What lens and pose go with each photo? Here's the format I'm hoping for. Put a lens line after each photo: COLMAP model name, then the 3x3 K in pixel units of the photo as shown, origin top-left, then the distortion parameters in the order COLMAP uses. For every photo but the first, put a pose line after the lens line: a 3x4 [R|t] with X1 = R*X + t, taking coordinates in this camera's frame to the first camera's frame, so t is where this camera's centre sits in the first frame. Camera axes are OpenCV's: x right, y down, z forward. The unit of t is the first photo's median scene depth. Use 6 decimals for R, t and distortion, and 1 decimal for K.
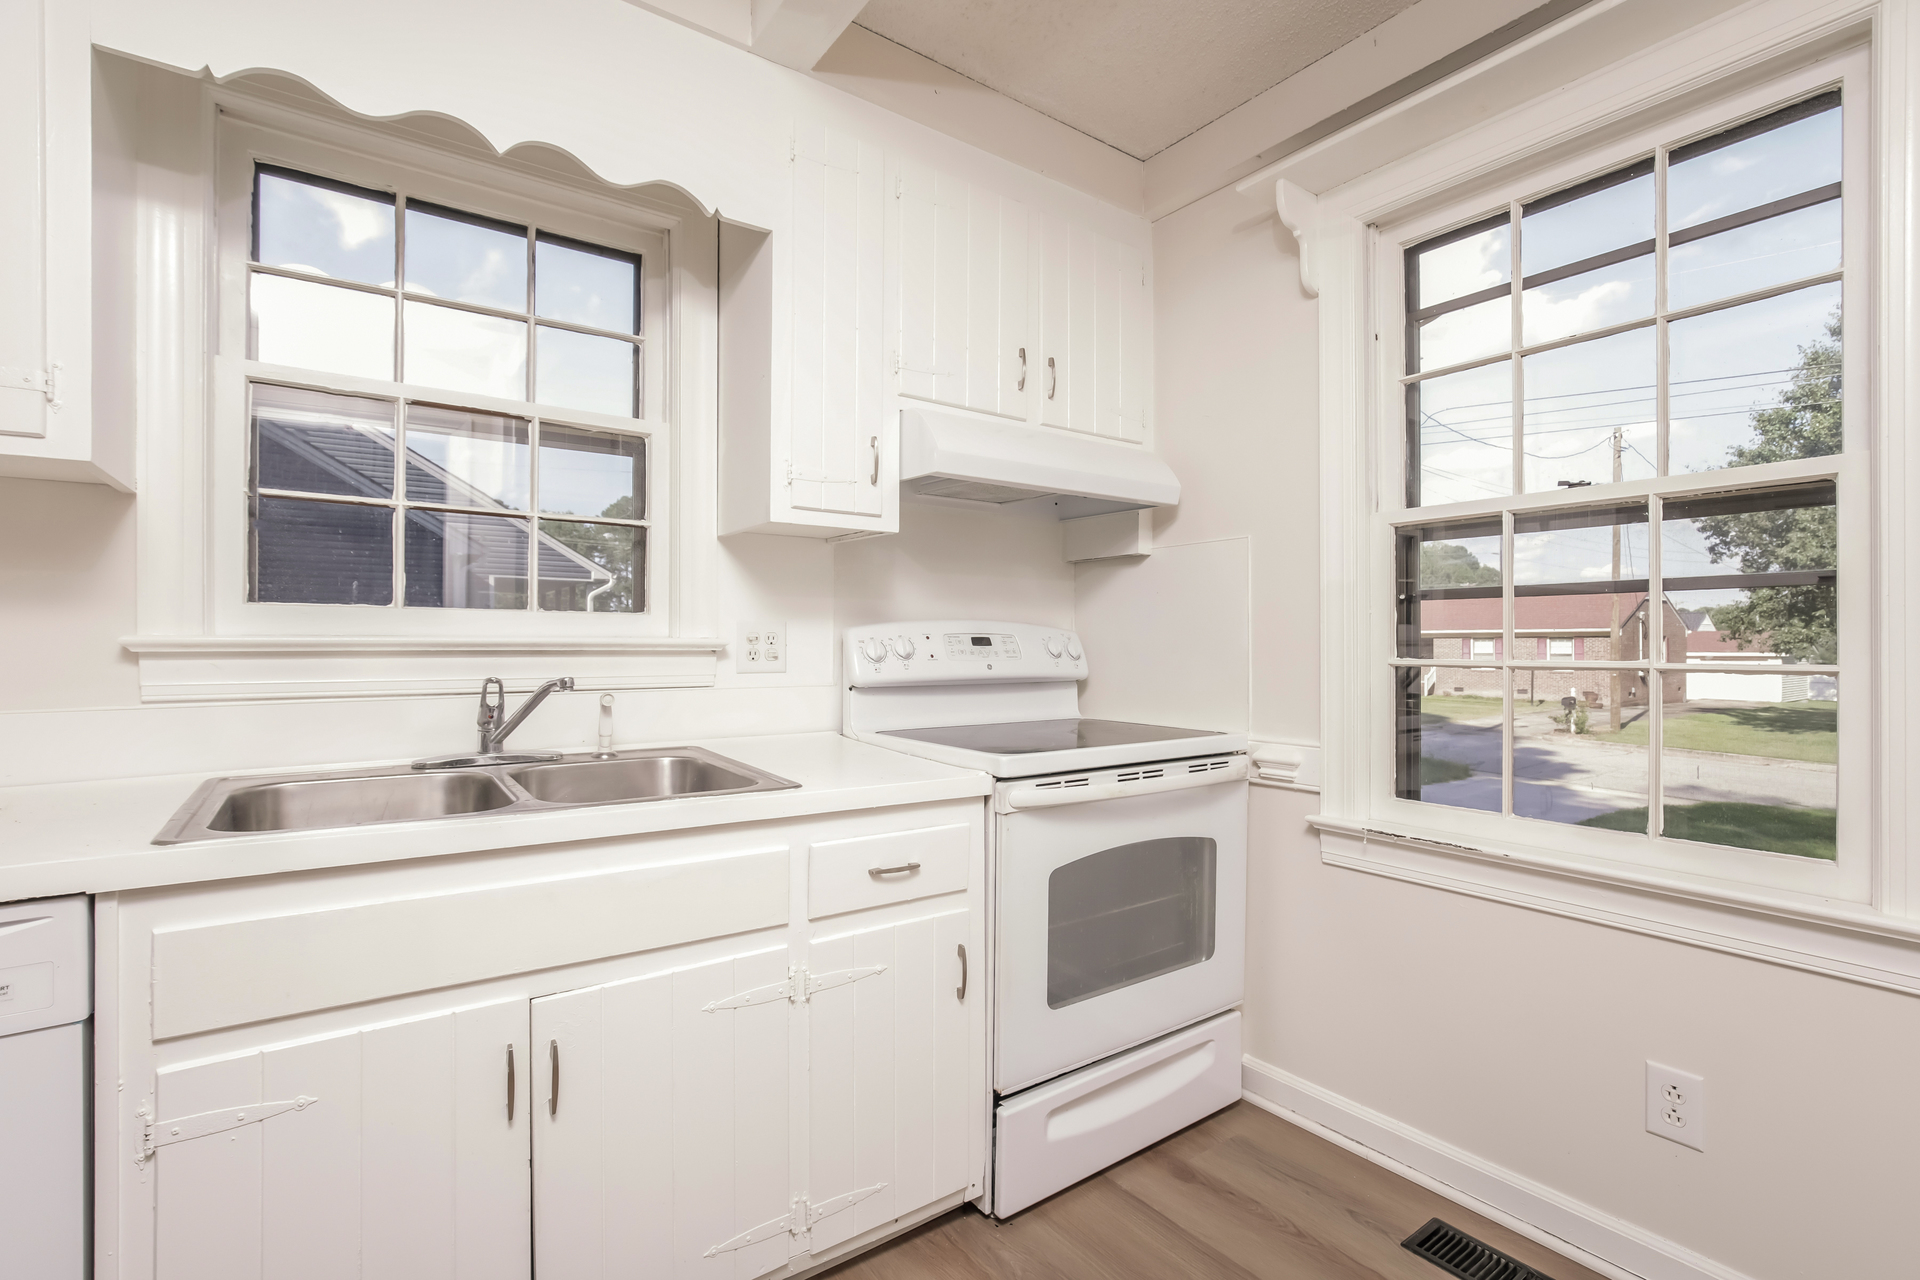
lens RADIAL K [[876.8, 0, 942.1], [0, 876.8, 652.0], [0, 0, 1]] dist [-0.017125, 0.002109]
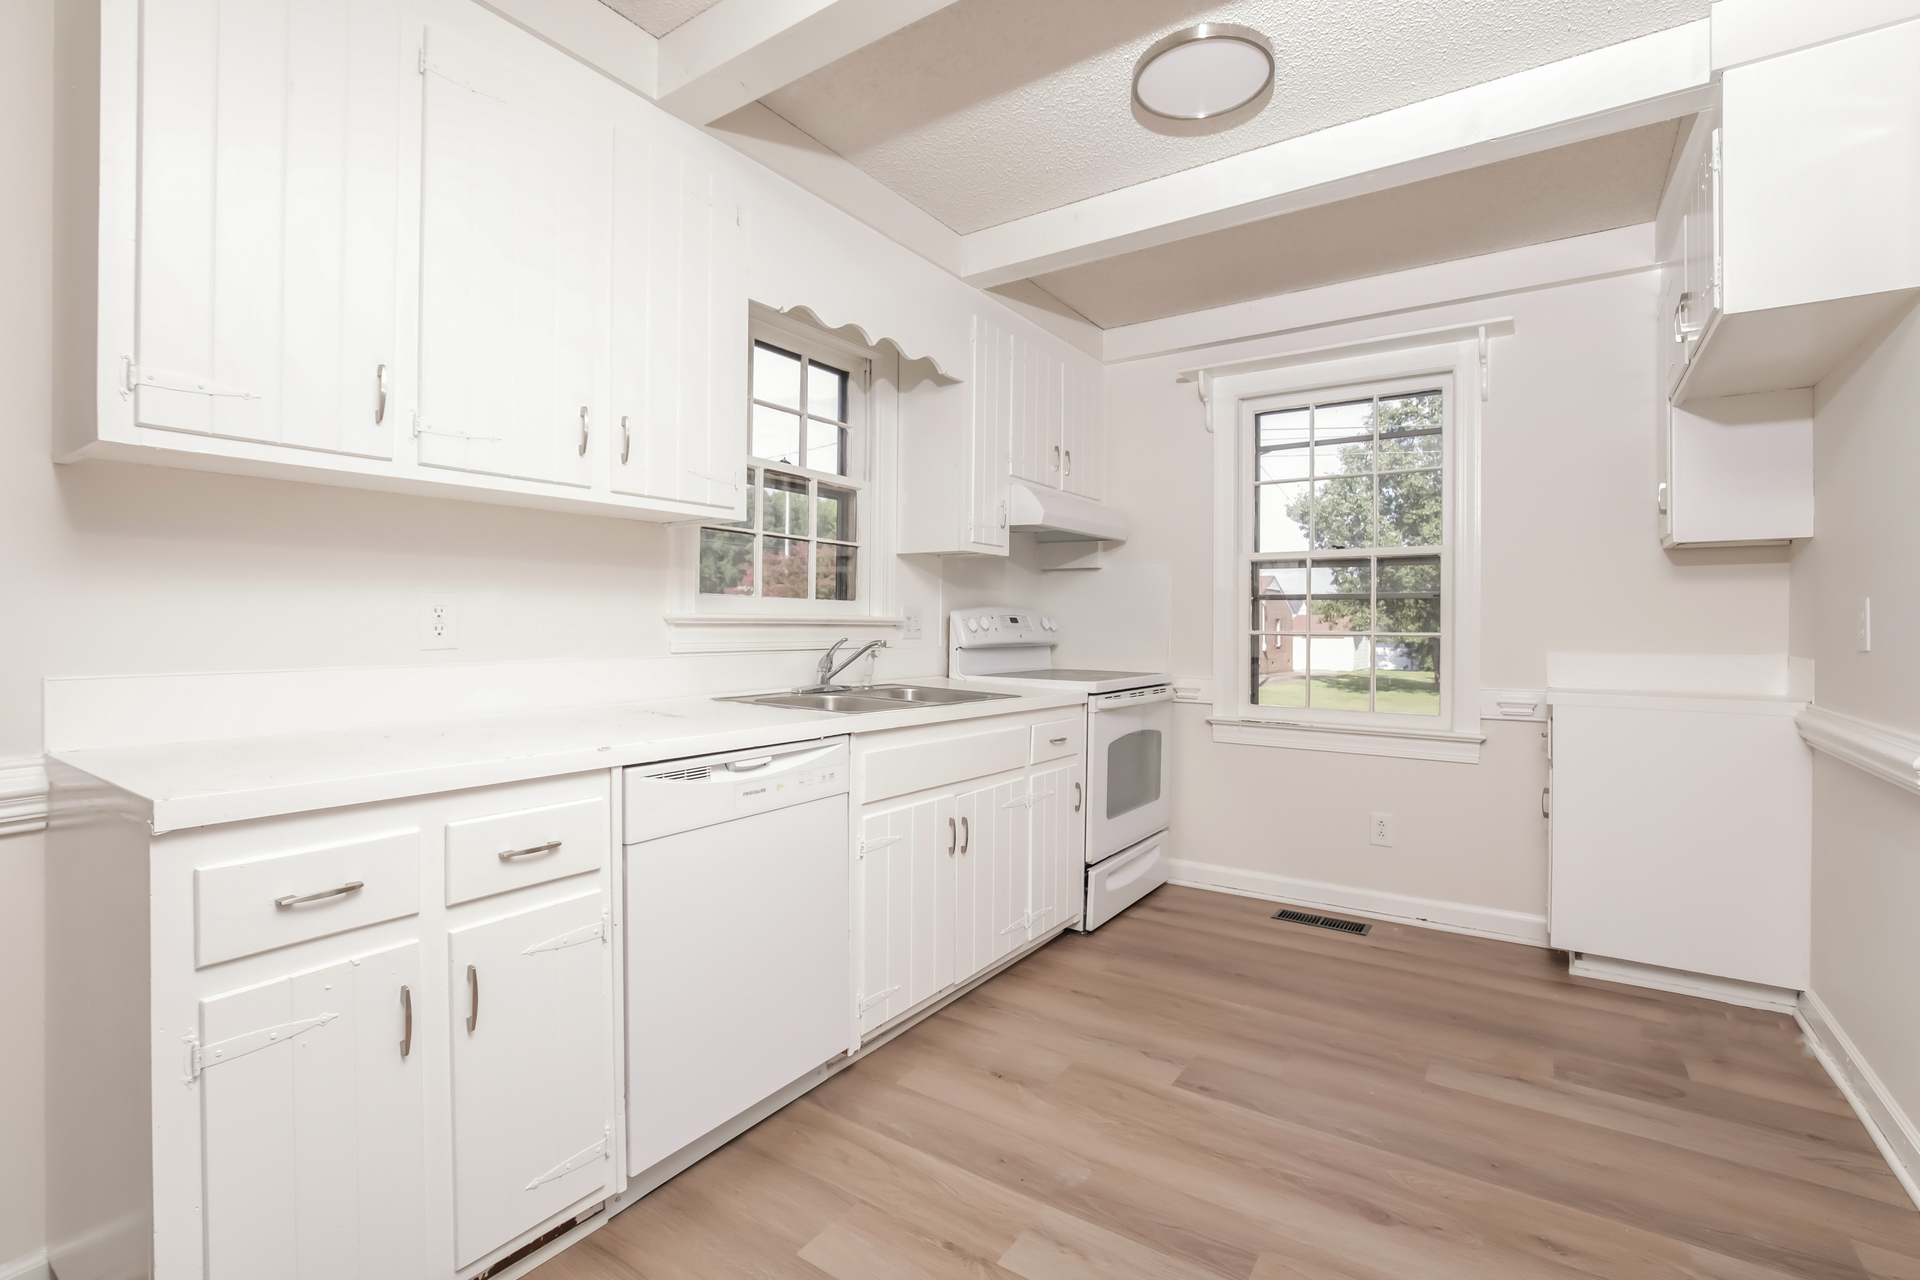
lens RADIAL K [[876.8, 0, 955.0], [0, 876.8, 634.8], [0, 0, 1]] dist [-0.017125, 0.002109]
pose [[0.939819, 0.000470, 0.341673, -0.725239], [-0.001904, 0.999991, 0.003861, 0.010436], [-0.341668, -0.004279, 0.939811, -0.562222]]
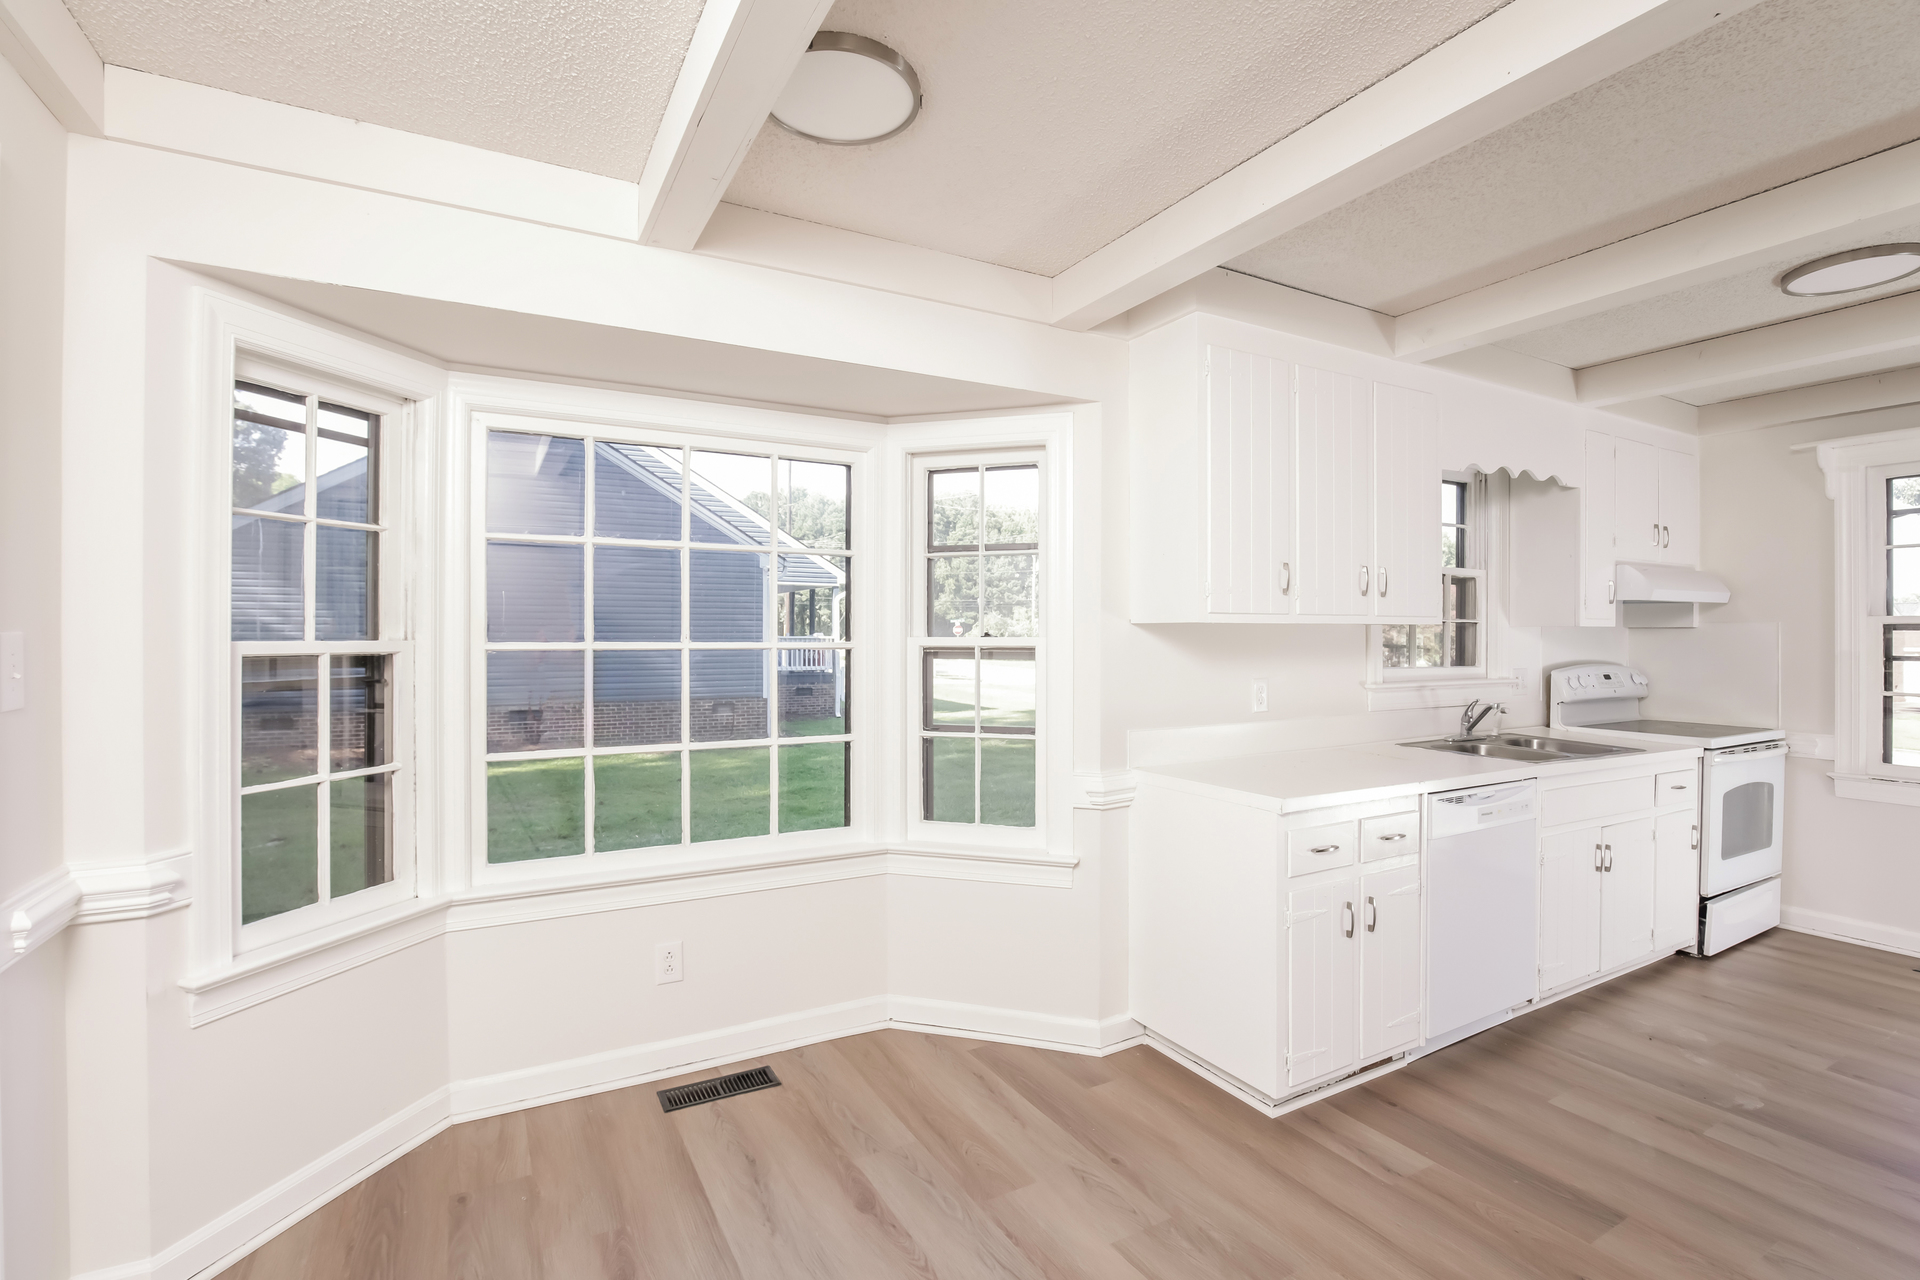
lens RADIAL K [[876.8, 0, 995.9], [0, 876.8, 634.5], [0, 0, 1]] dist [-0.017125, 0.002109]
pose [[0.995076, 0.001963, -0.099098, -1.251159], [-0.003083, 0.999933, -0.011153, -0.092161], [0.099069, 0.011404, 0.995015, -1.110235]]
